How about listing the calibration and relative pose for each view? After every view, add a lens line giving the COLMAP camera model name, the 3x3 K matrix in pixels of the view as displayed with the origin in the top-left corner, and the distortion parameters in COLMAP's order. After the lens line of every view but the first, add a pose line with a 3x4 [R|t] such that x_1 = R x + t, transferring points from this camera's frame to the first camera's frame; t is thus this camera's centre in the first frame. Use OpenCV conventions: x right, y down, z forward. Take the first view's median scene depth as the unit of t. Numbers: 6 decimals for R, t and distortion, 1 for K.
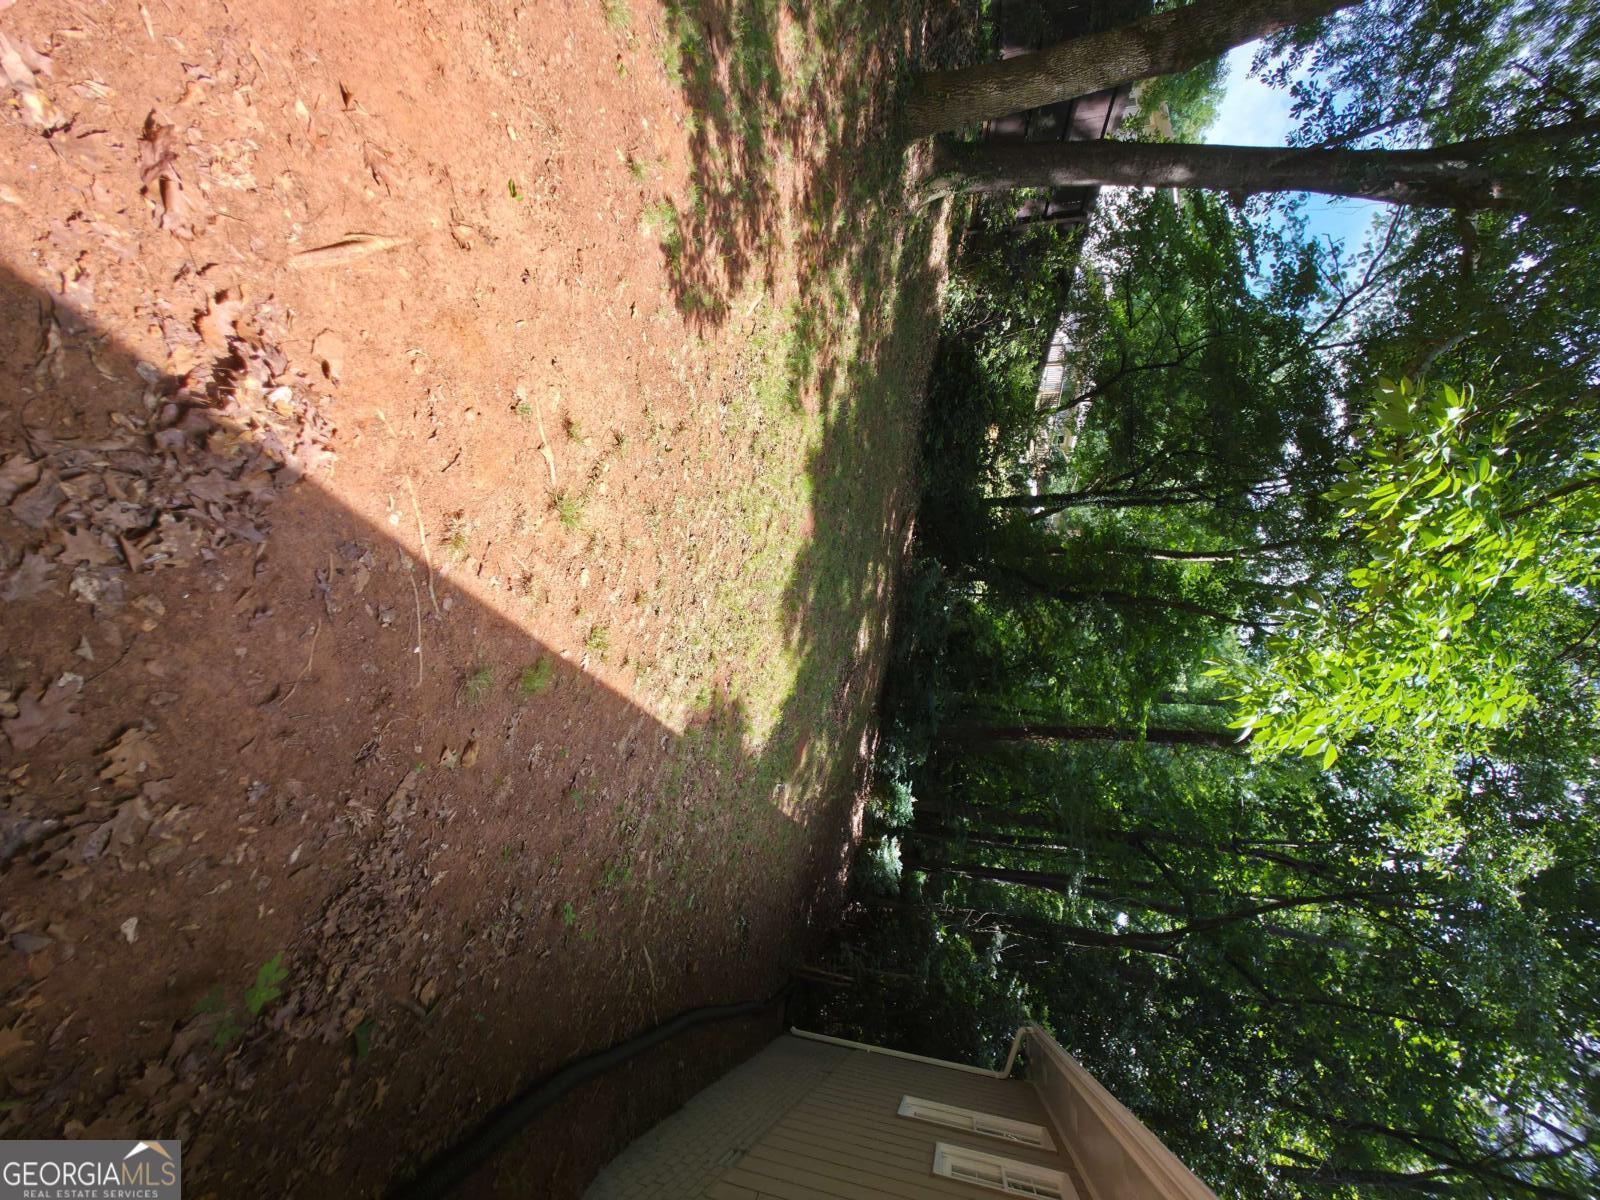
lens RADIAL K [[634.4, 0, 800.0], [0, 634.4, 600.0], [0, 0, 1]] dist [0.013940, -0.000099]
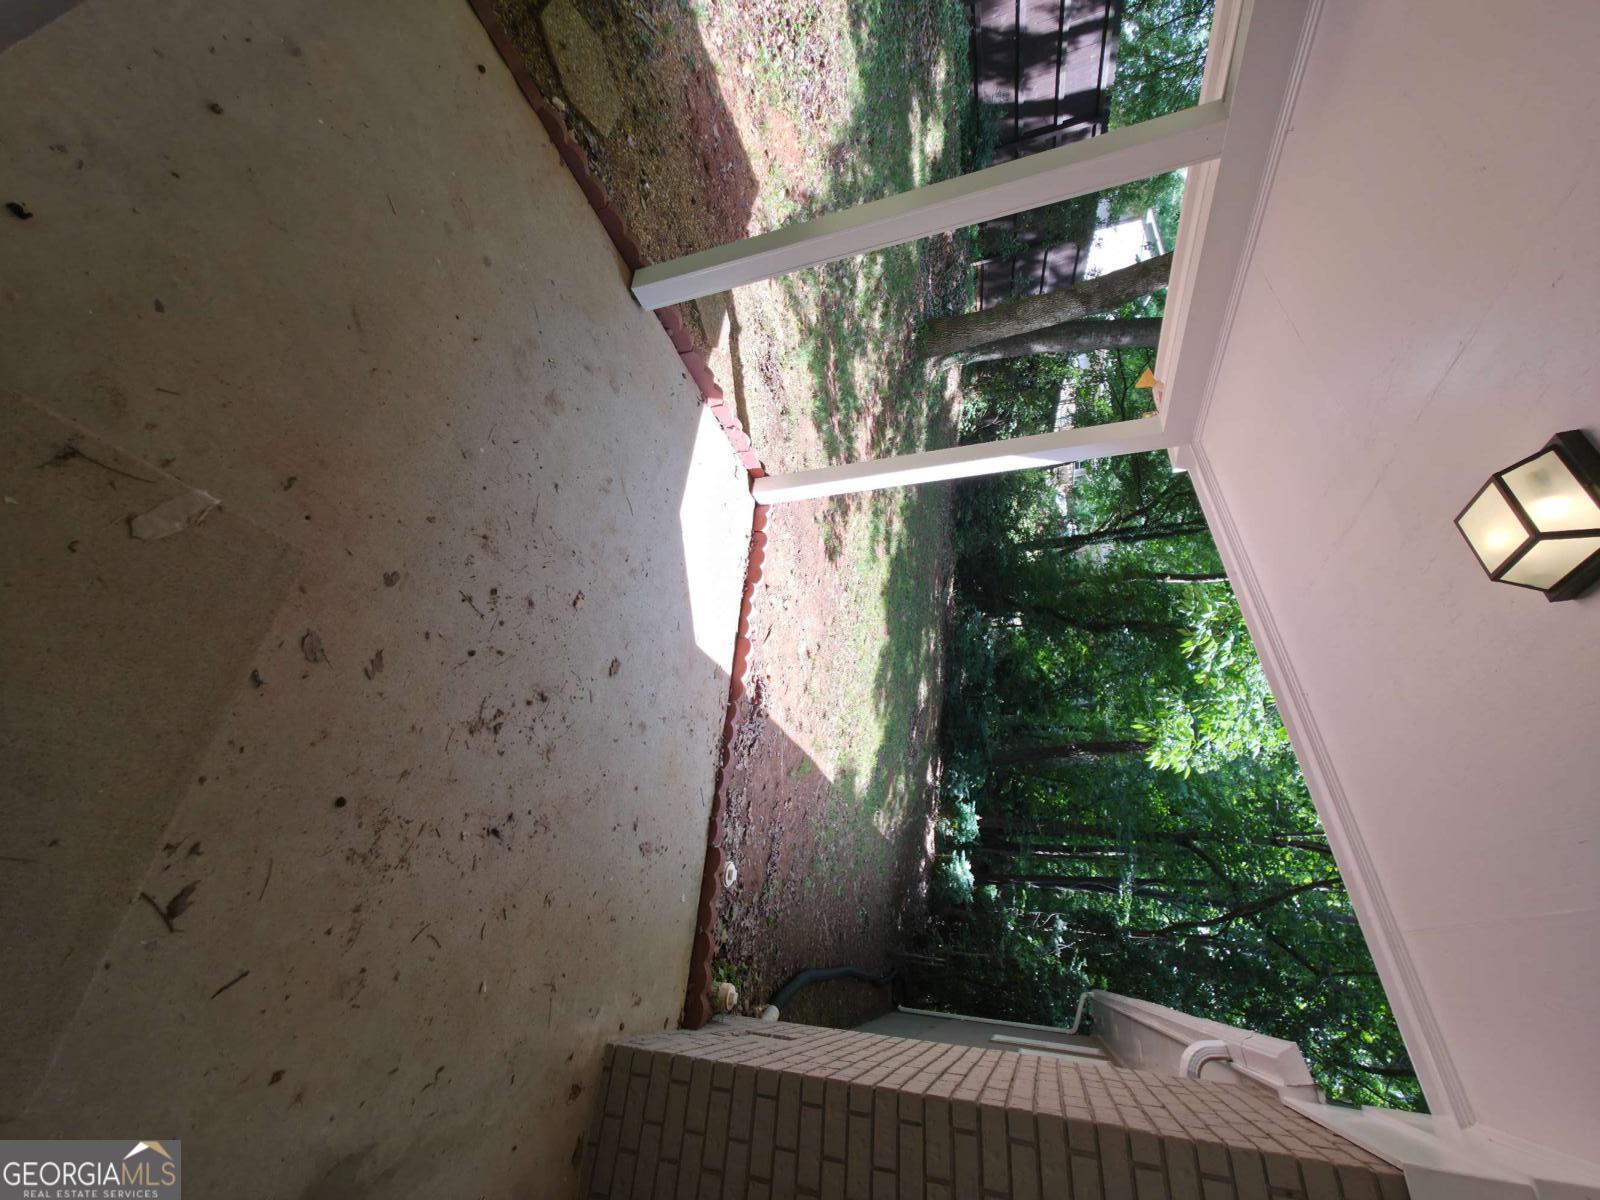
lens RADIAL K [[634.4, 0, 800.0], [0, 634.4, 600.0], [0, 0, 1]] dist [0.013940, -0.000099]
pose [[0.993847, -0.093002, -0.060149, -0.038421], [0.090212, 0.994787, -0.047552, -0.058075], [0.064258, 0.041833, 0.997056, -0.204800]]
